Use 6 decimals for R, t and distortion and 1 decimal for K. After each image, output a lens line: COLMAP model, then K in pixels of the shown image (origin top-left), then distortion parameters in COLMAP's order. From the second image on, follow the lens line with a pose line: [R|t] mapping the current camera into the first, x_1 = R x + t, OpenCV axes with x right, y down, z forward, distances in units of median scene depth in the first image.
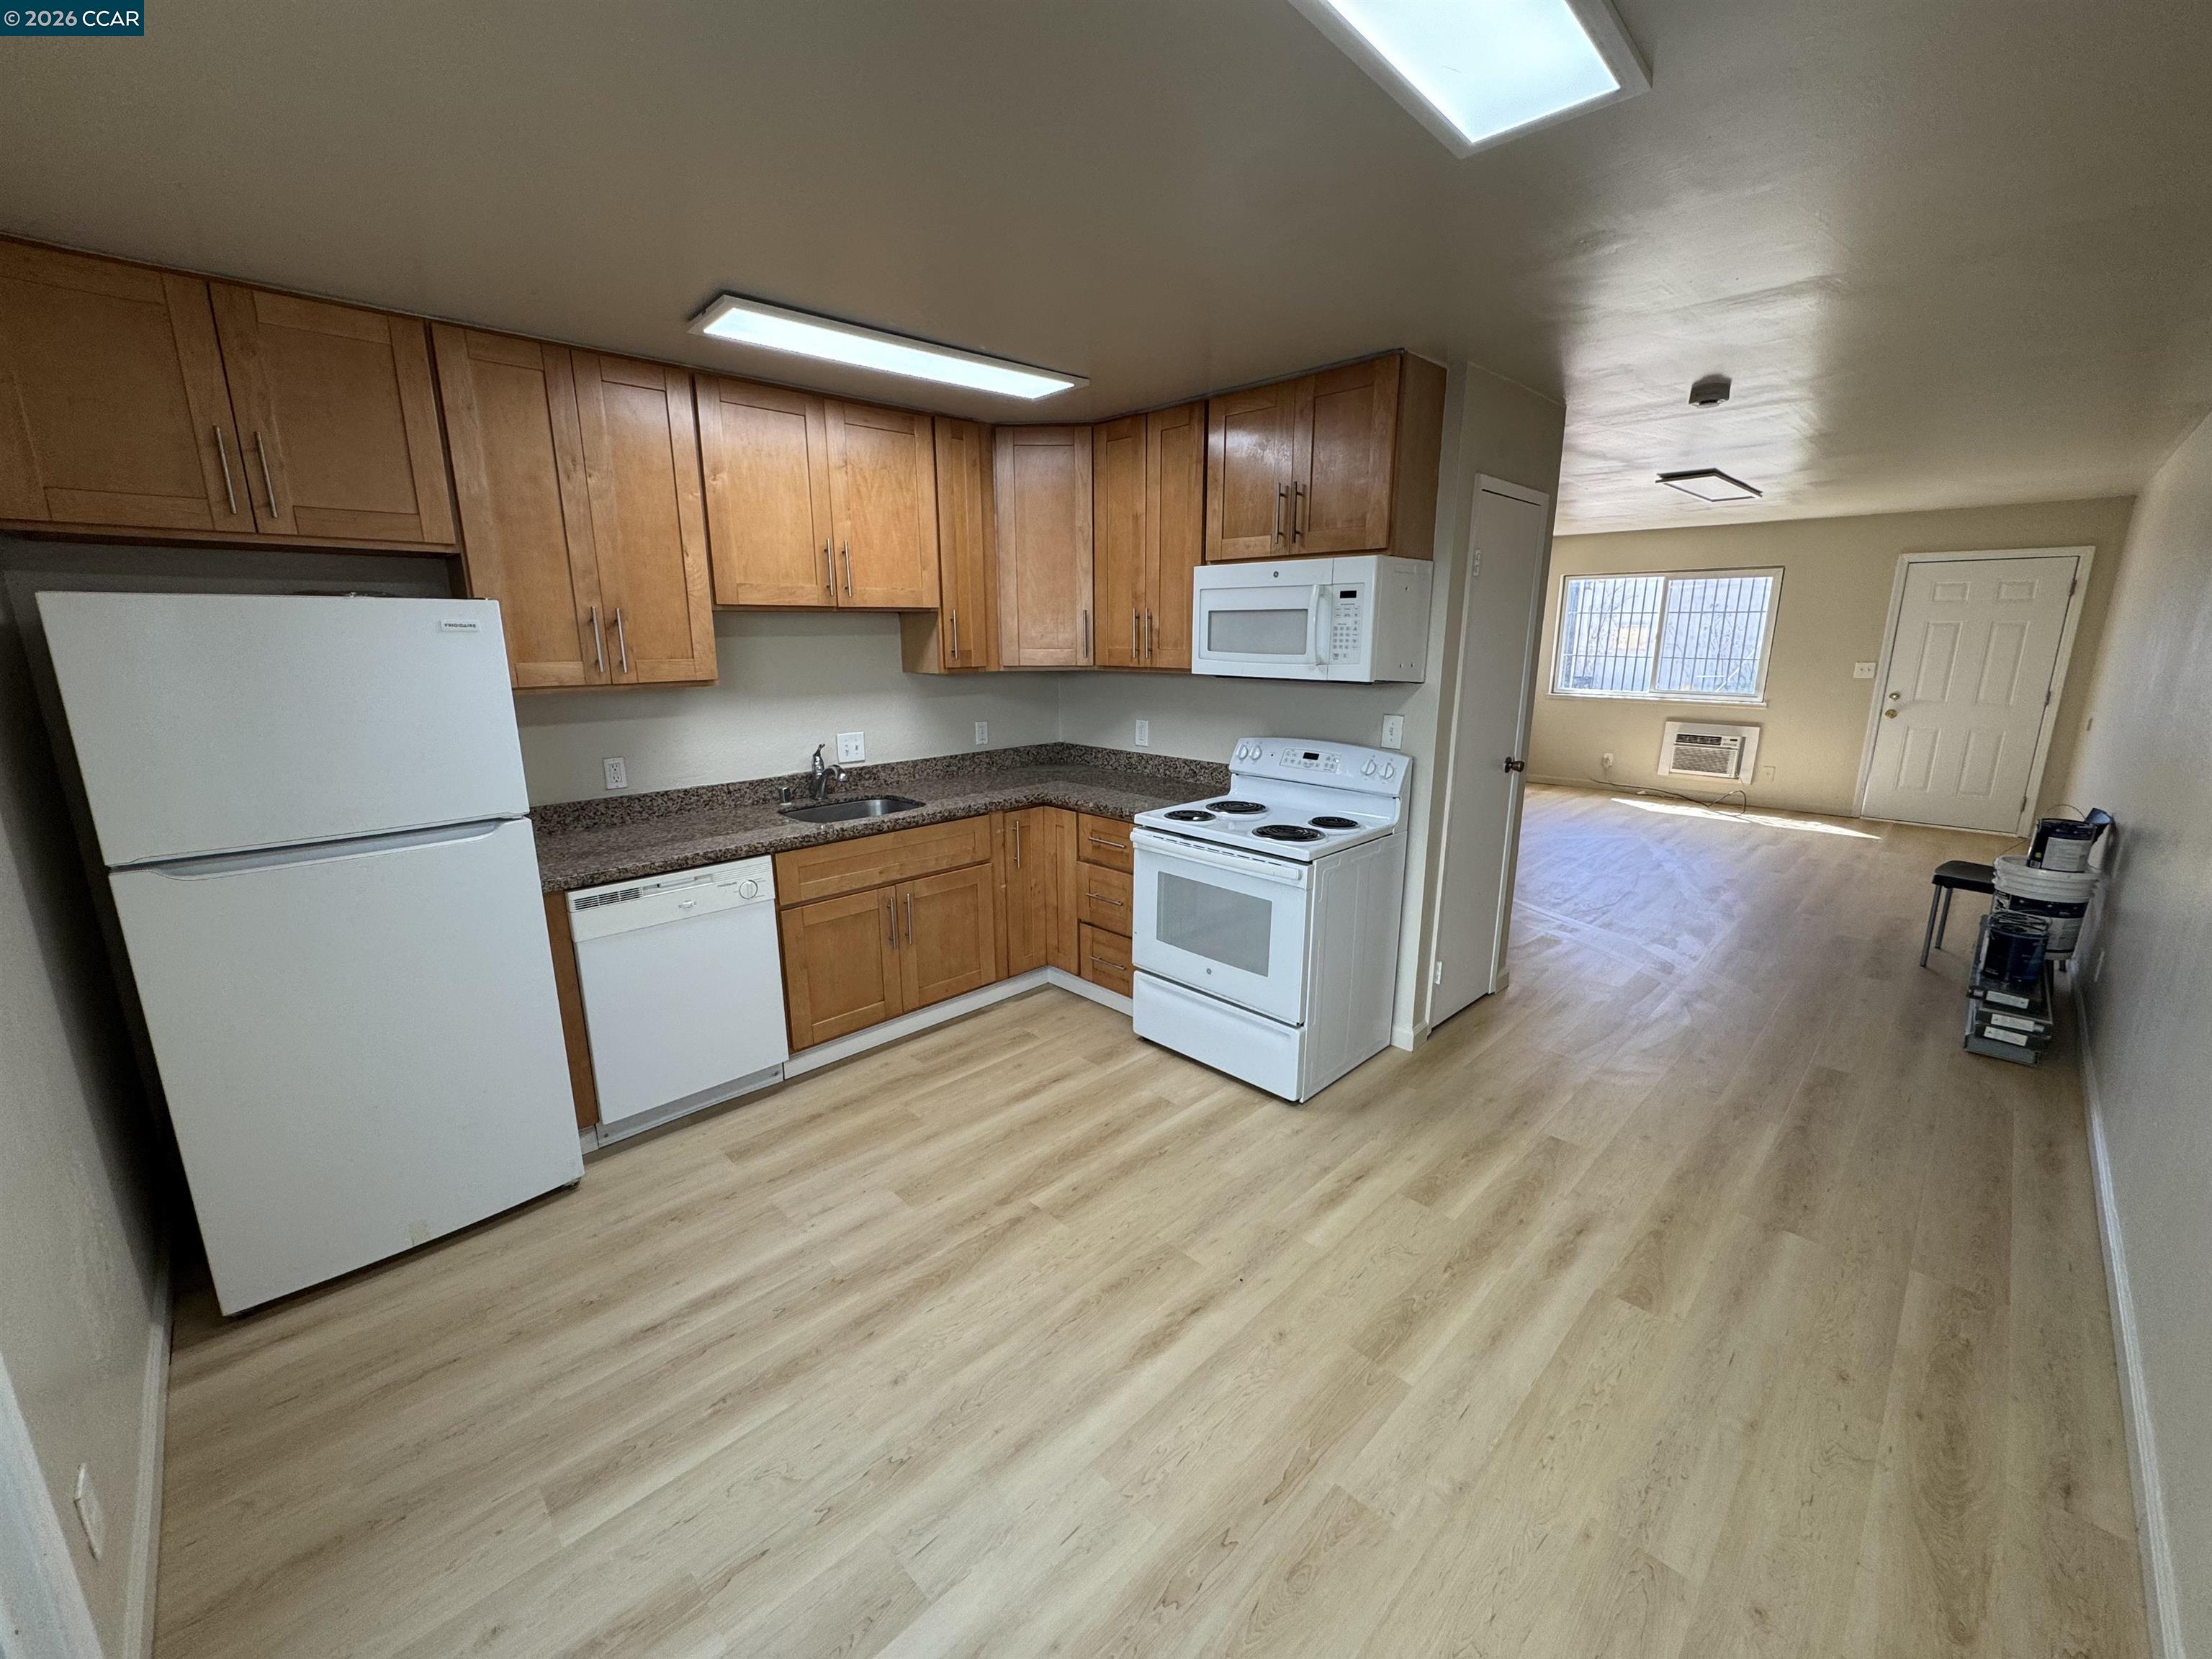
lens RADIAL K [[890.6, 0, 1121.8], [0, 890.6, 827.5], [0, 0, 1]] dist [0.025876, 0.000556]
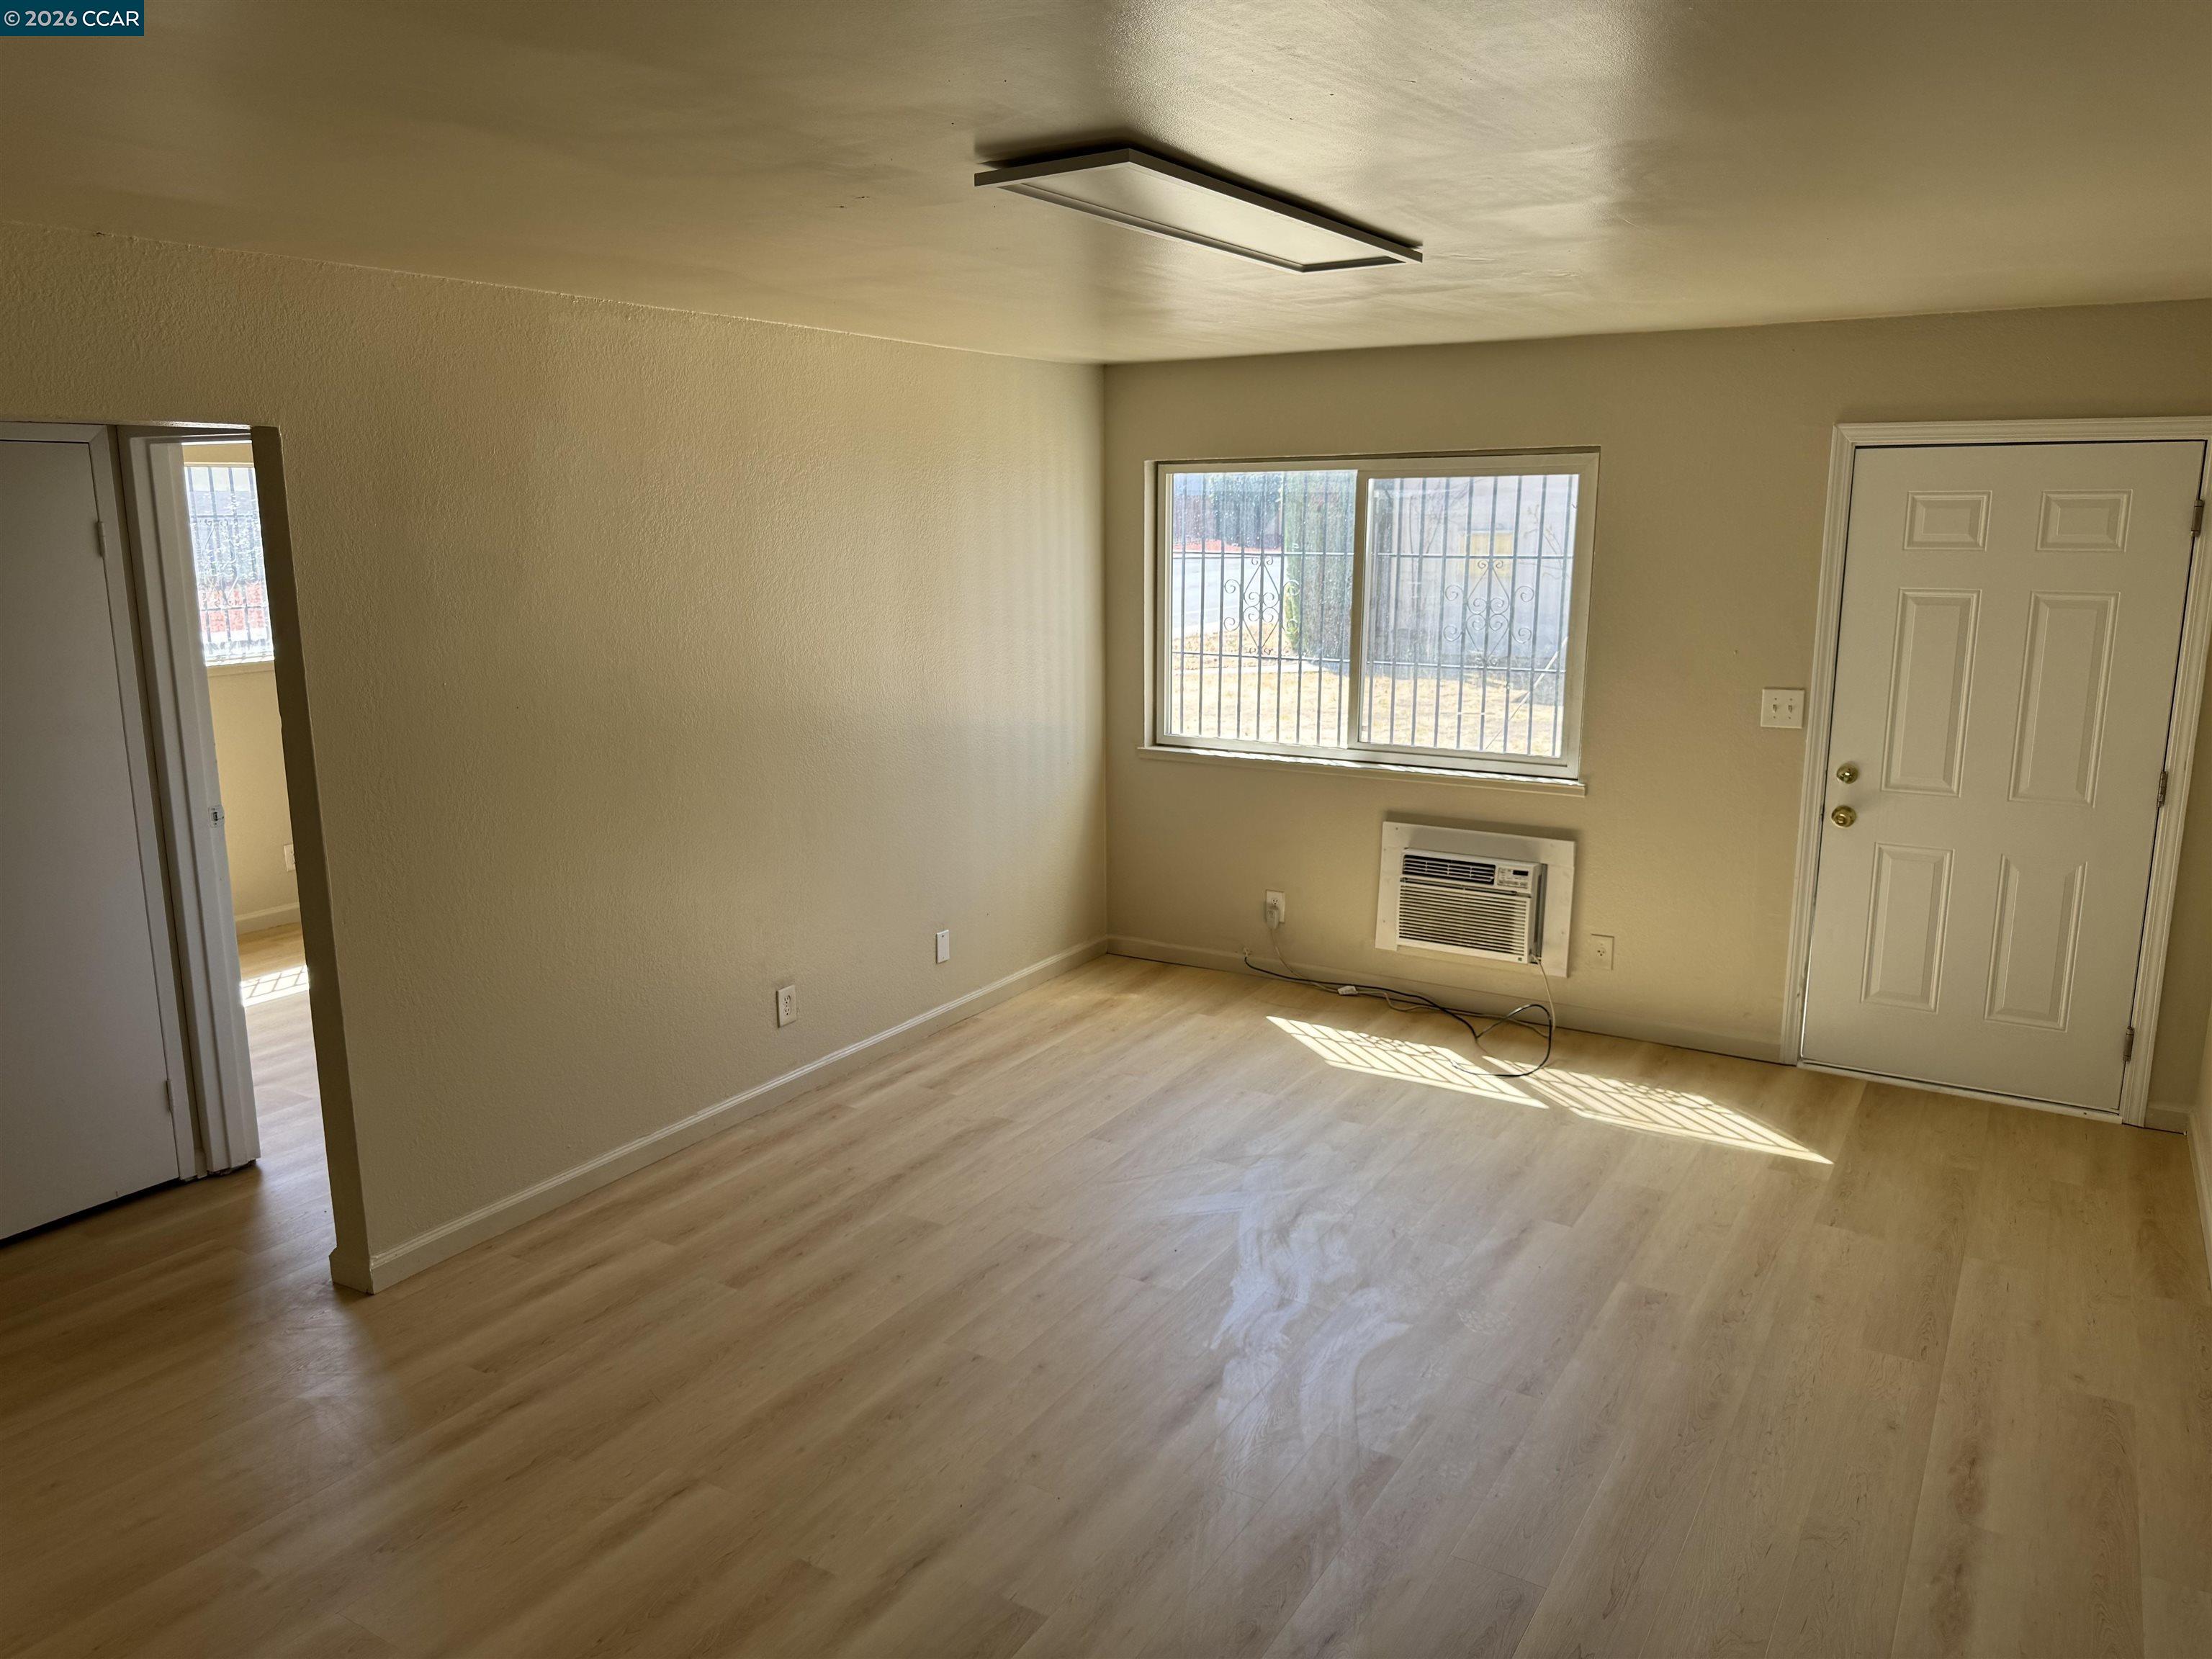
lens RADIAL K [[1562.0, 0, 1095.5], [0, 1562.0, 826.3], [0, 0, 1]] dist [0.069819, -0.060791]
pose [[0.980135, -0.041012, 0.194046, 0.359601], [0.044475, 0.998919, -0.013524, -0.117909], [-0.193281, 0.021886, 0.980899, 0.349816]]
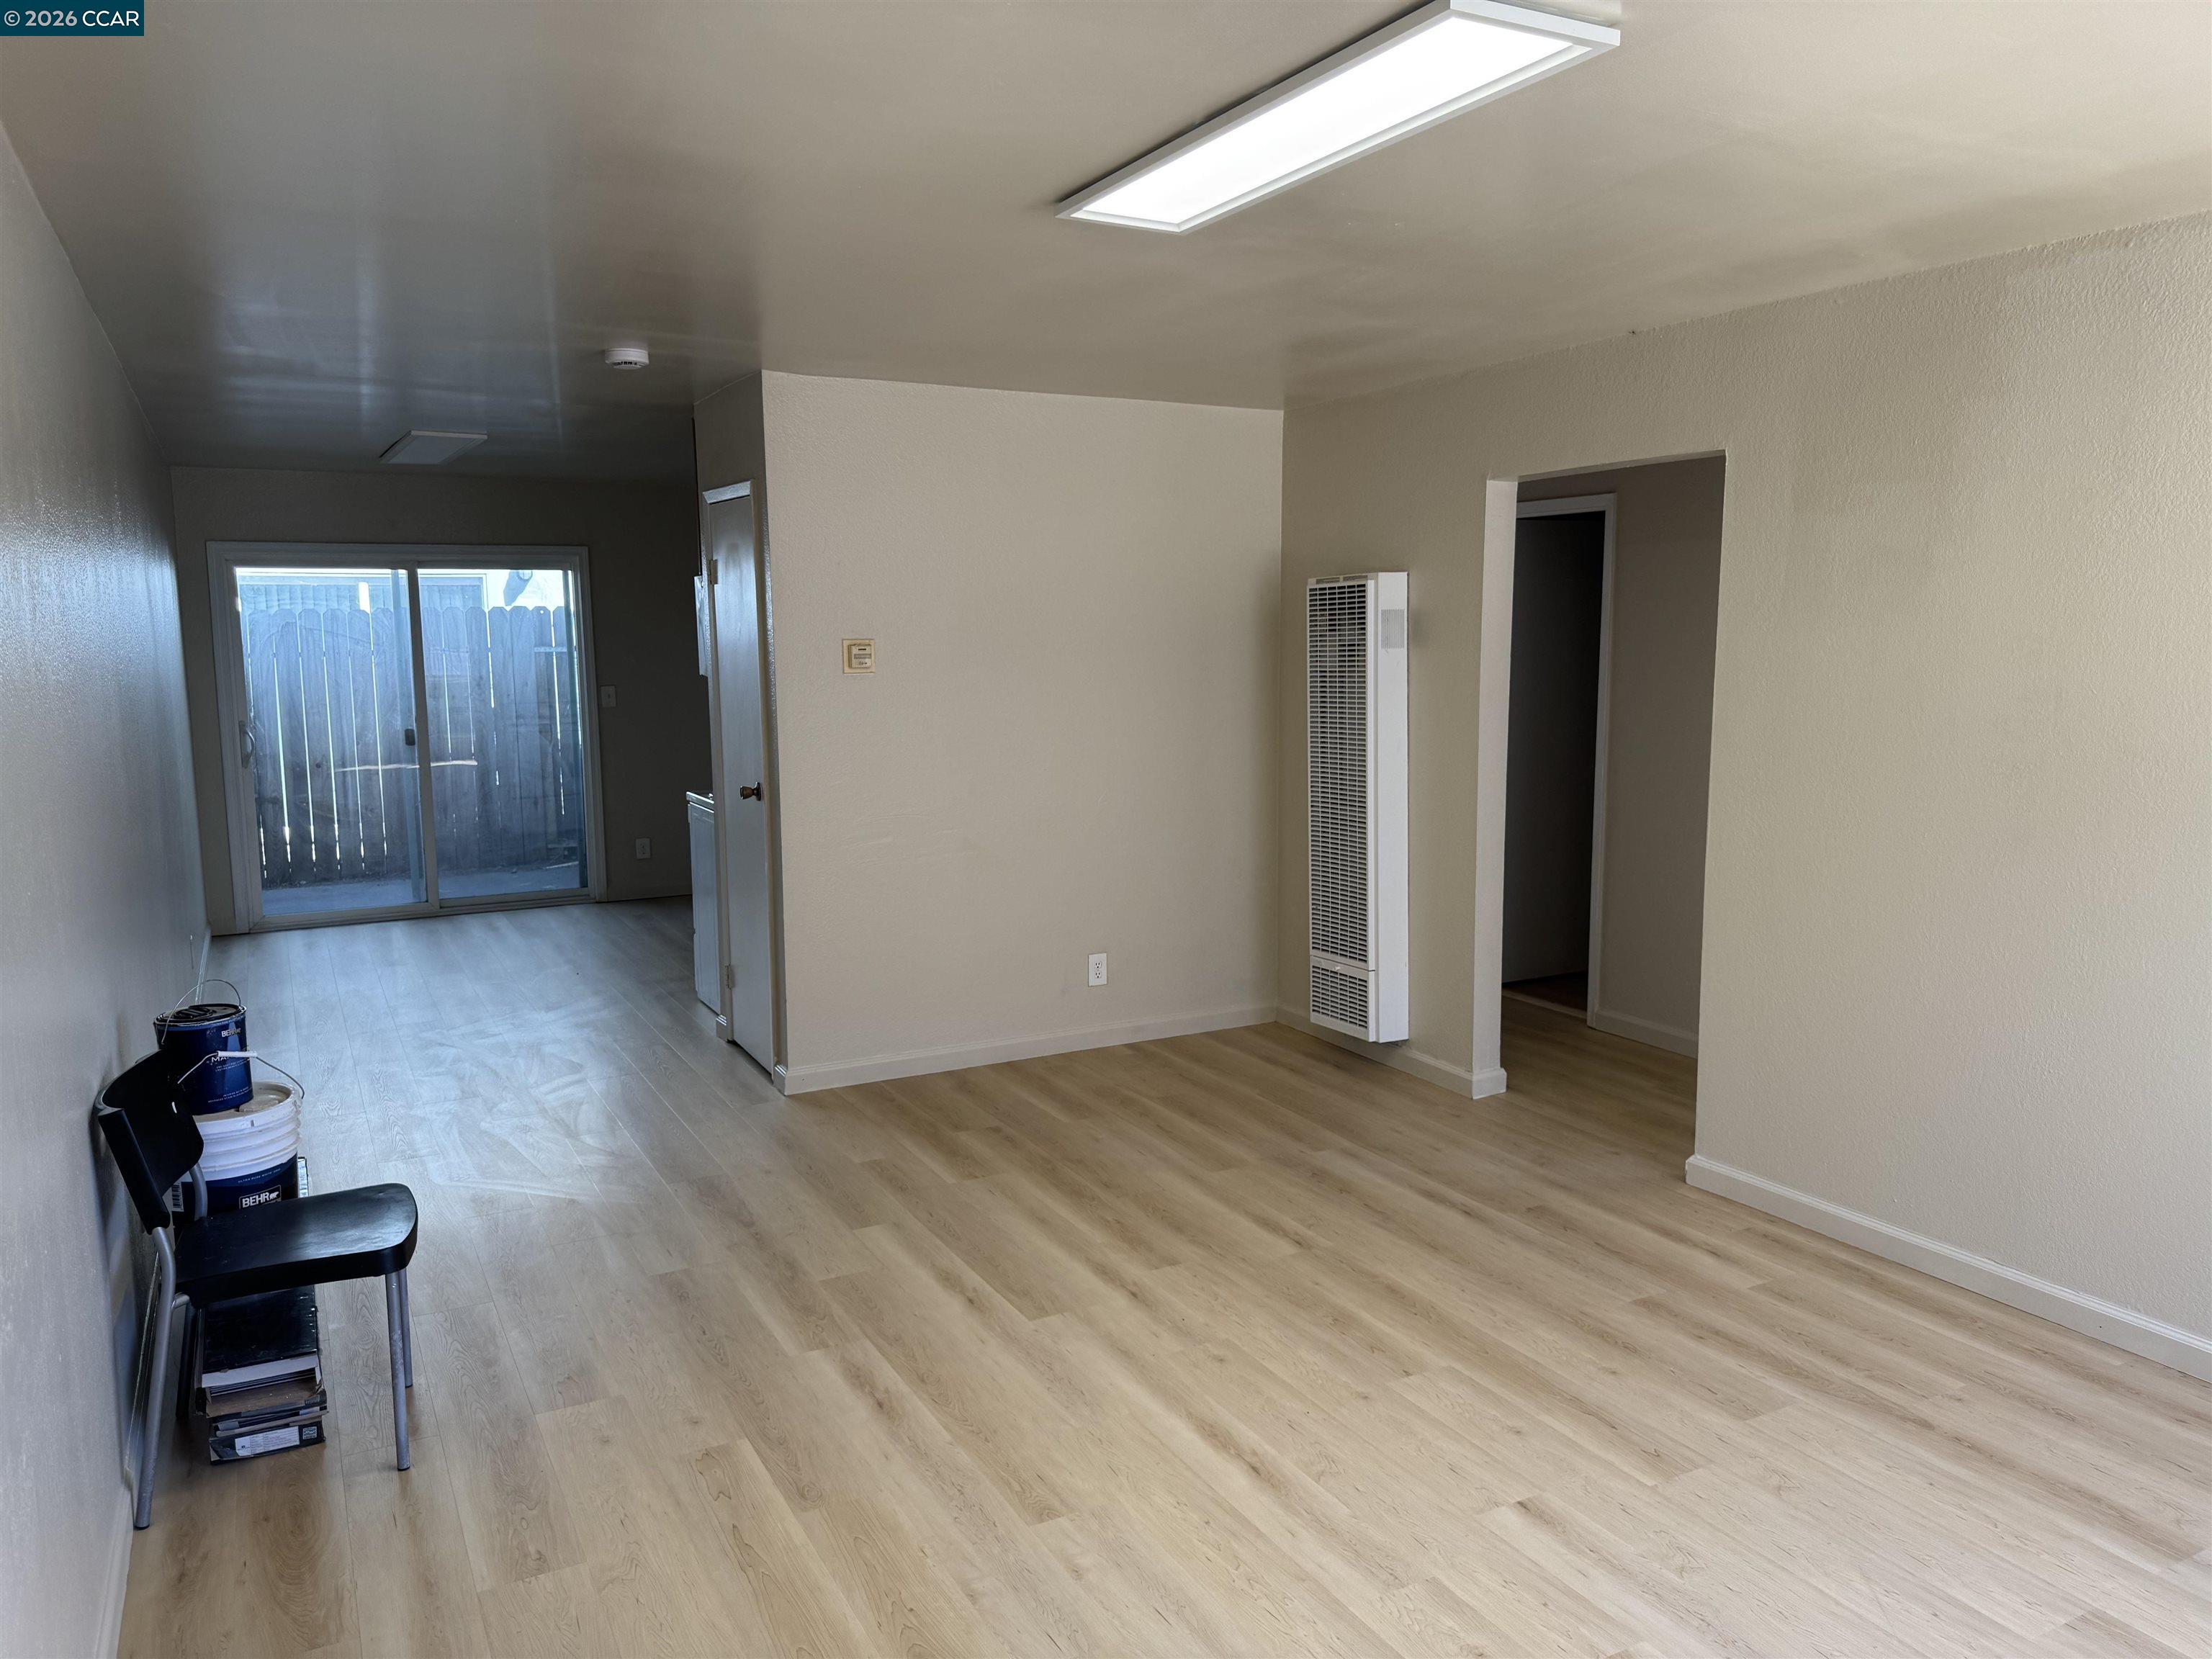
lens RADIAL K [[1562.0, 0, 1107.1], [0, 1562.0, 829.1], [0, 0, 1]] dist [0.069819, -0.060791]
pose [[-0.315588, 0.128765, -0.940119, 0.829213], [-0.194139, 0.961031, 0.196800, -0.187011], [0.928824, 0.244621, -0.278292, 0.818354]]
